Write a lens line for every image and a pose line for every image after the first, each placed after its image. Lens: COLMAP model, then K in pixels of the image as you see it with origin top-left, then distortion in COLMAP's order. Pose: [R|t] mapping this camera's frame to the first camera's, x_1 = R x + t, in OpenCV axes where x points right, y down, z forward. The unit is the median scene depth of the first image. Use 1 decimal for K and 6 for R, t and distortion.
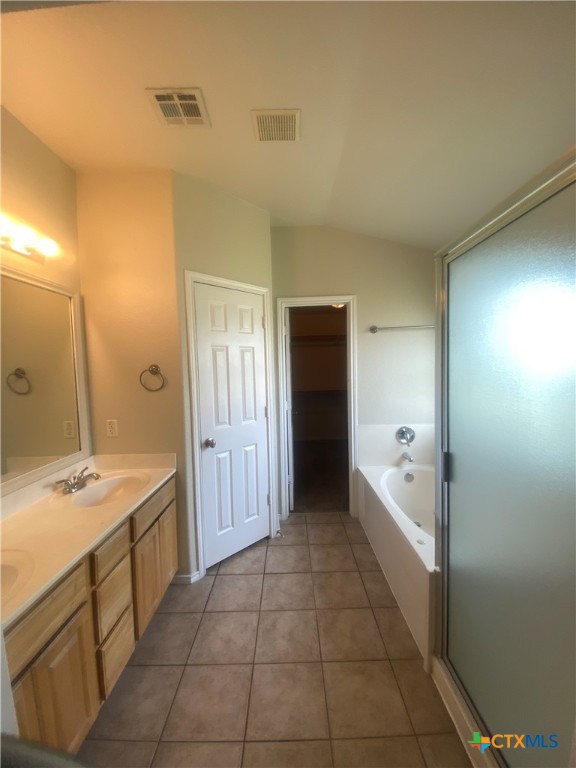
lens RADIAL K [[310.5, 0, 289.5], [0, 310.5, 382.9], [0, 0, 1]] dist [0.020291, -0.020753]
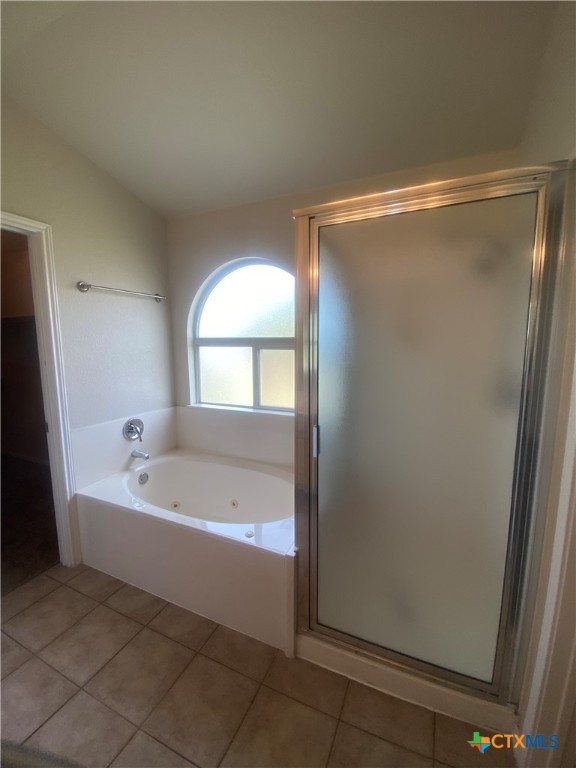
lens RADIAL K [[310.5, 0, 289.5], [0, 310.5, 382.9], [0, 0, 1]] dist [0.020291, -0.020753]
pose [[0.406249, -0.090118, 0.909308, -0.261130], [0.039276, 0.995927, 0.081155, 0.000603], [-0.912918, 0.002745, 0.408134, 0.432303]]
